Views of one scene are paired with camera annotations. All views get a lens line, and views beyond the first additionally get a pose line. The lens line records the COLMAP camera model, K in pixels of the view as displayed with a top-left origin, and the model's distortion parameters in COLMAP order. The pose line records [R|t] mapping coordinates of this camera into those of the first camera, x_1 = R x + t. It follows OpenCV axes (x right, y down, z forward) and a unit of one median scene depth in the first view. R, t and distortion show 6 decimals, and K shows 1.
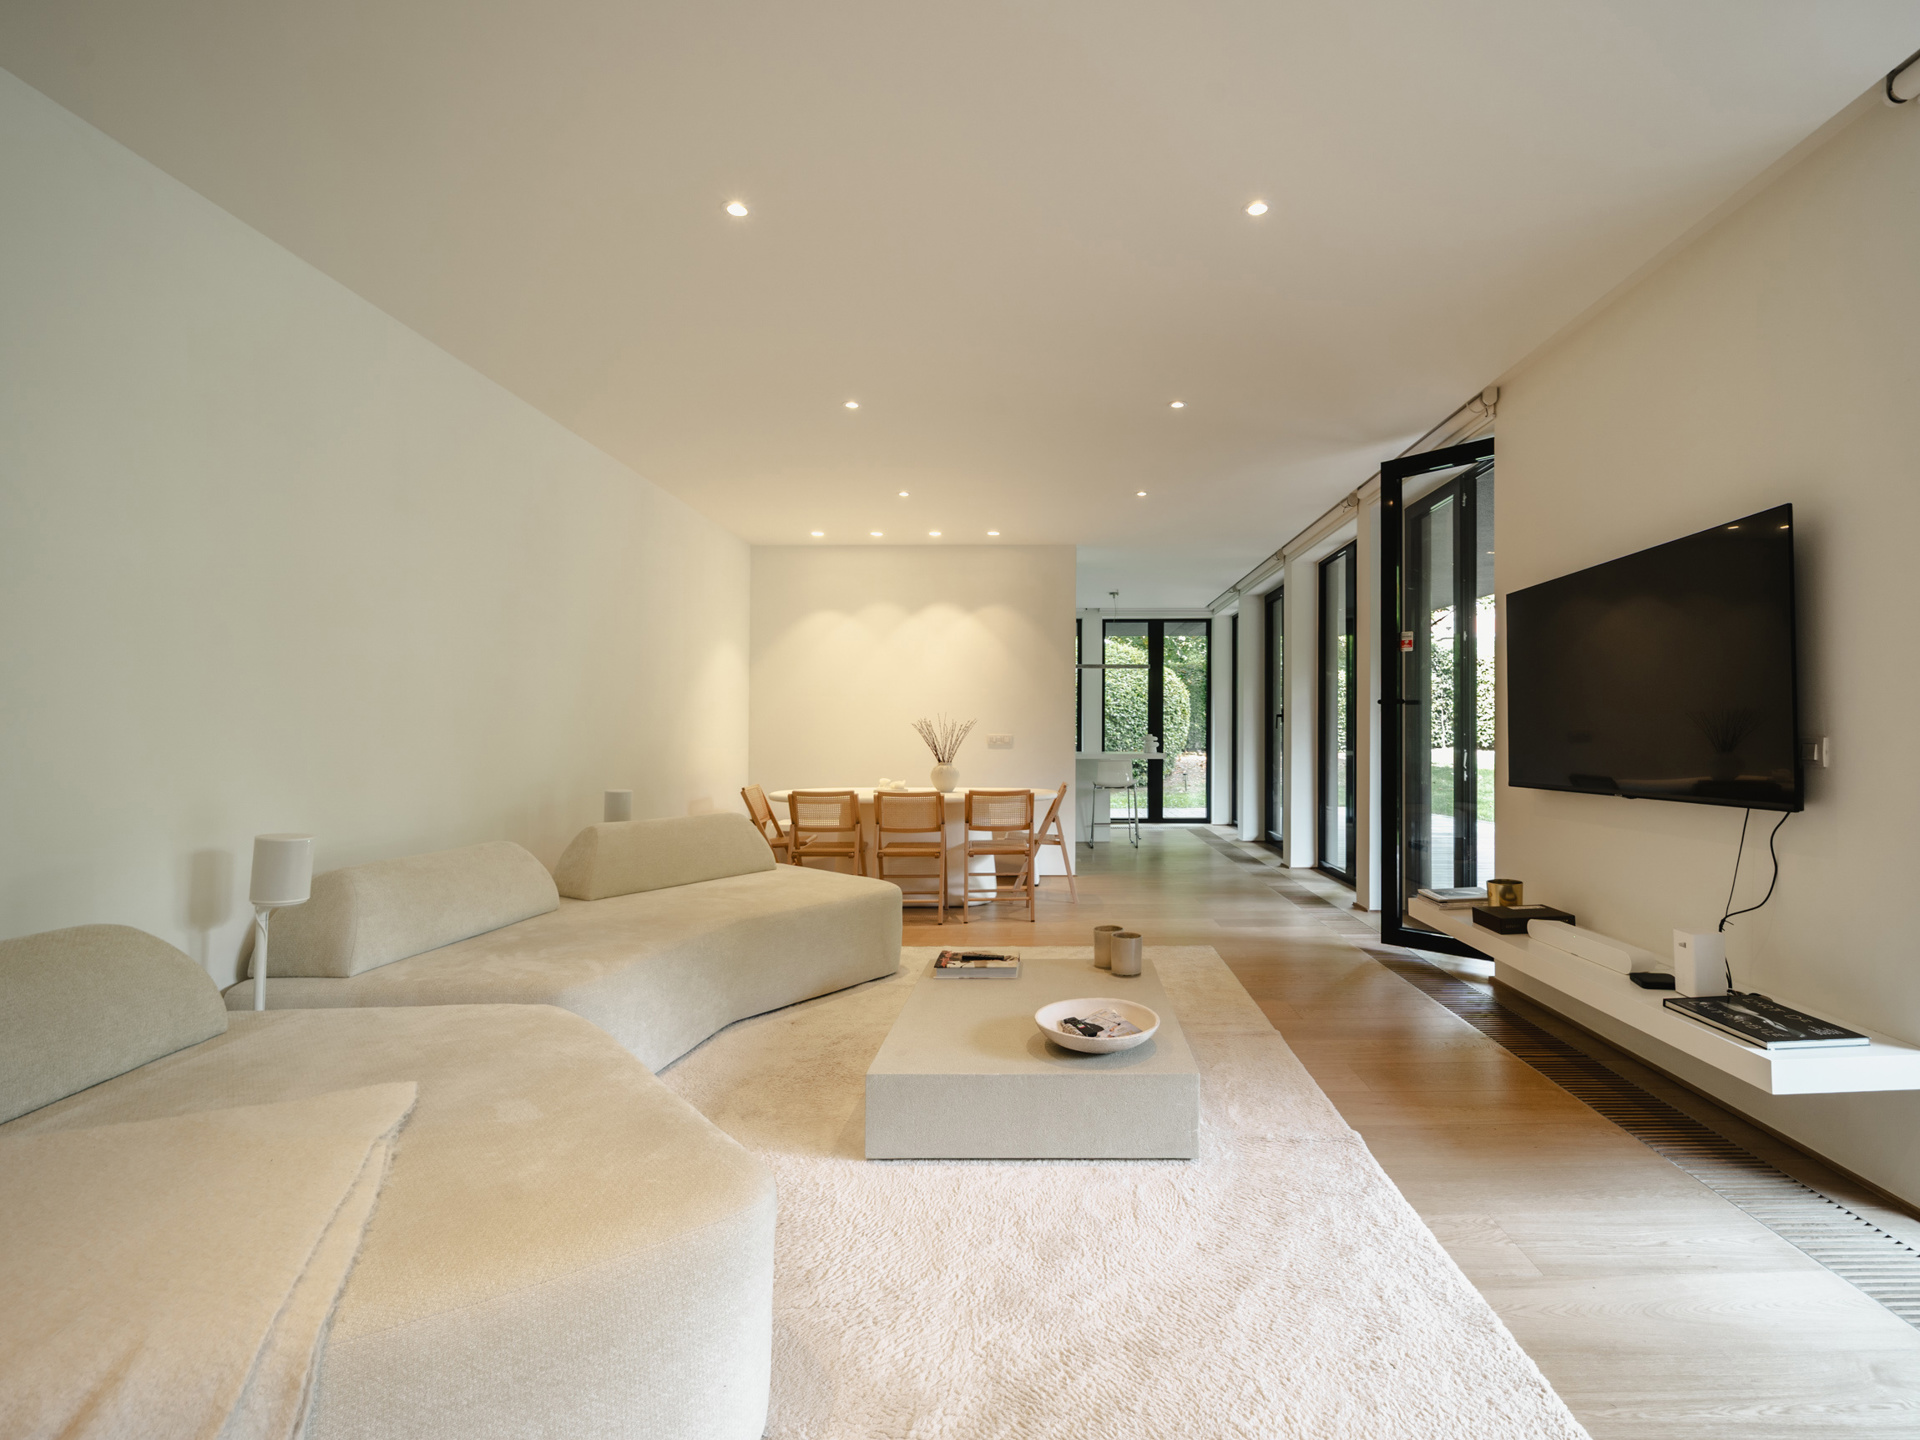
lens RADIAL K [[863.5, 0, 970.1], [0, 863.5, 727.2], [0, 0, 1]] dist [-0.001432, -0.000502]
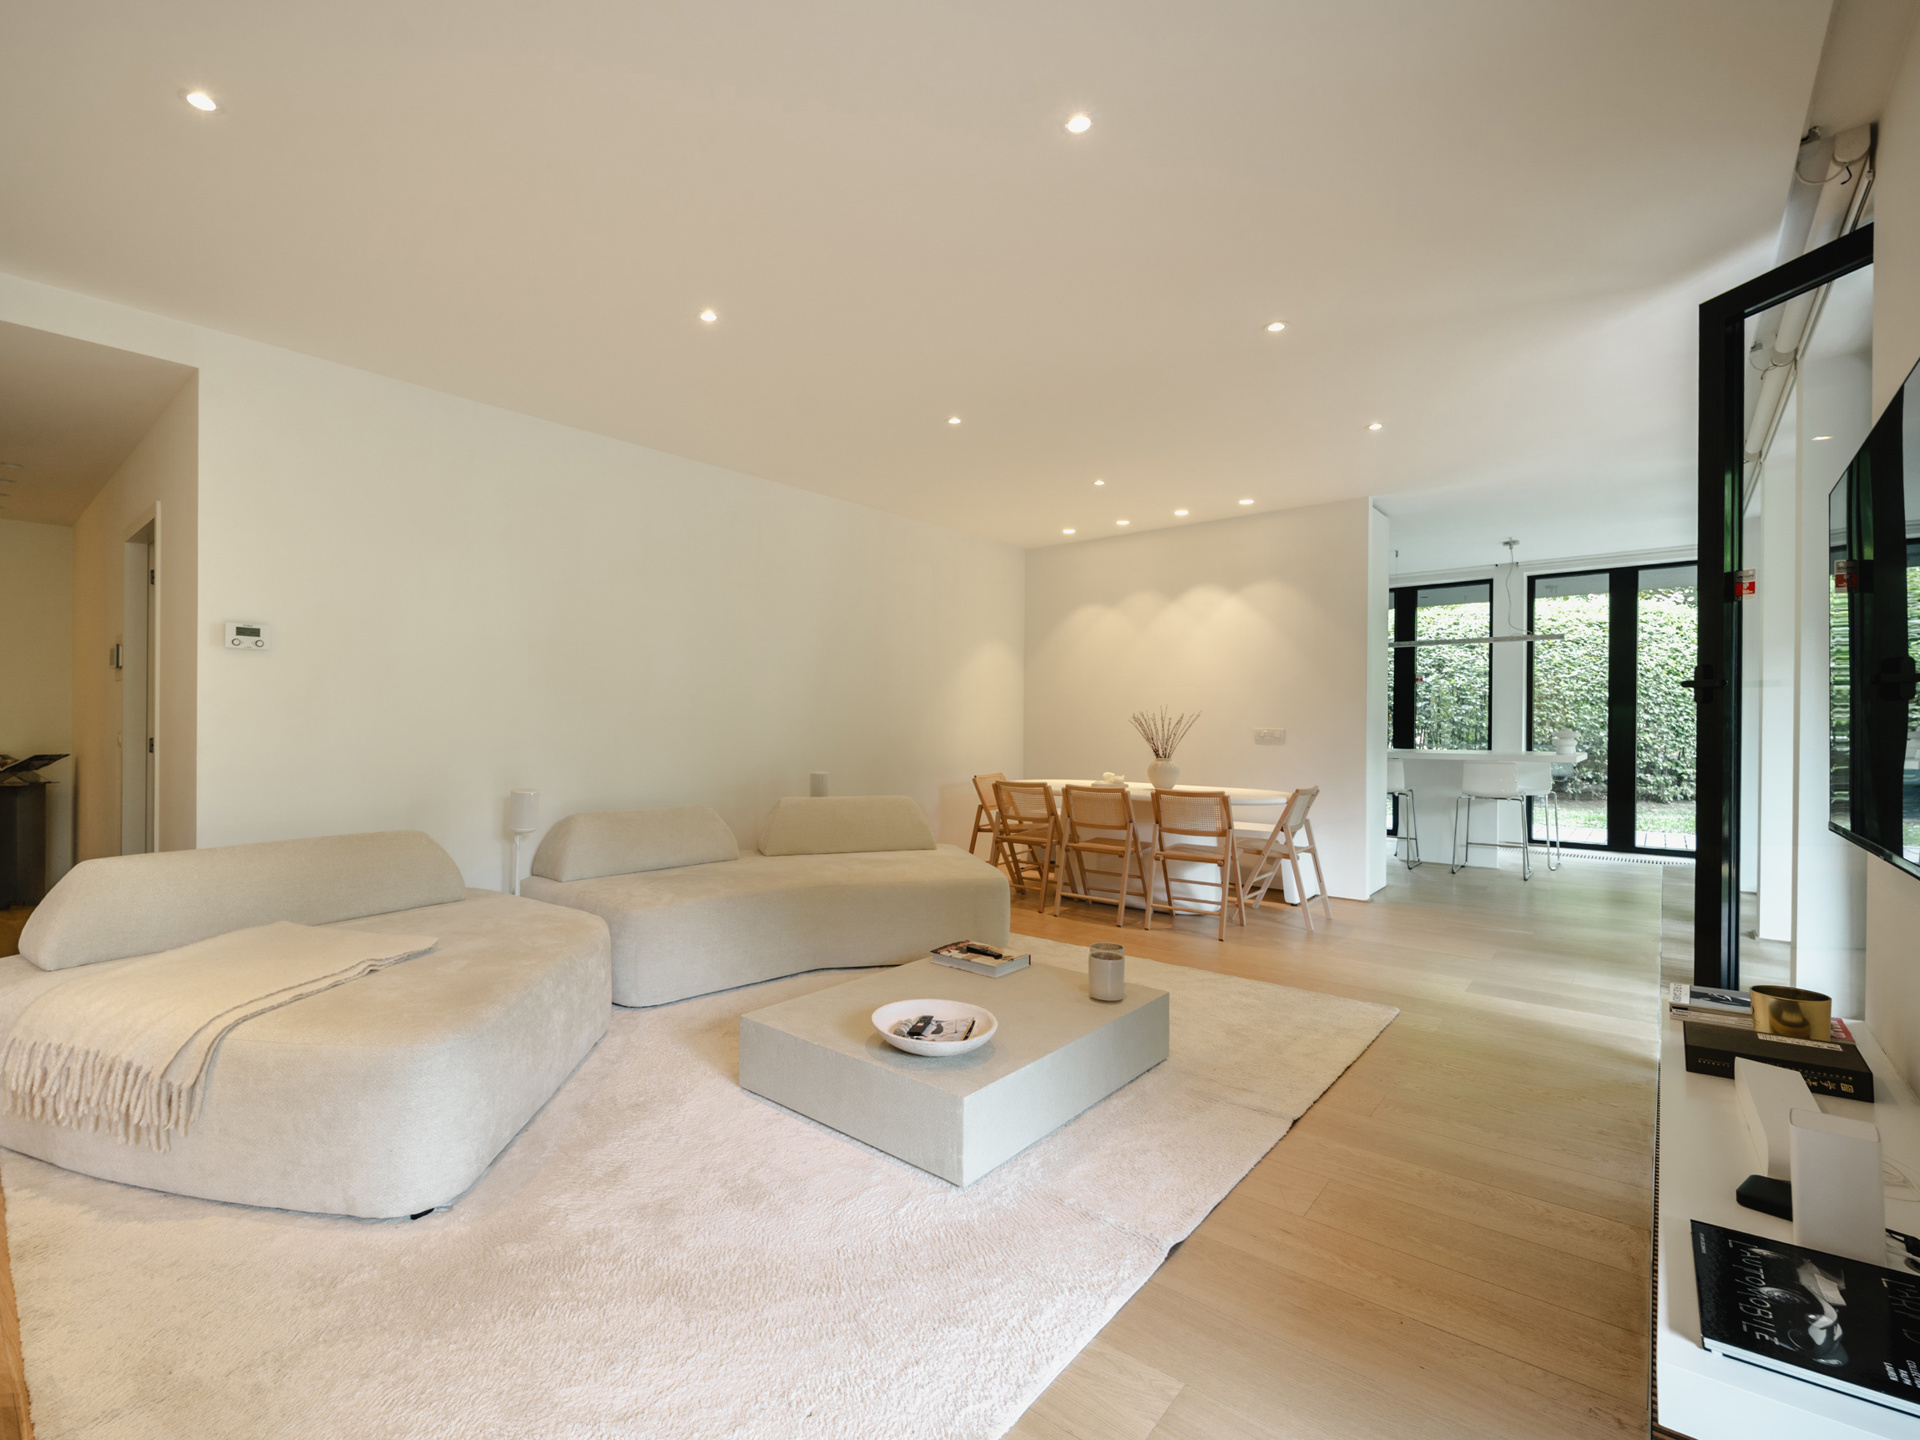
lens RADIAL K [[863.5, 0, 924.0], [0, 863.5, 711.6], [0, 0, 1]] dist [-0.001432, -0.000502]
pose [[0.748682, -0.005199, -0.662909, 0.408060], [0.002966, 0.999986, -0.004494, -0.006498], [0.662922, 0.001398, 0.748687, 0.128199]]
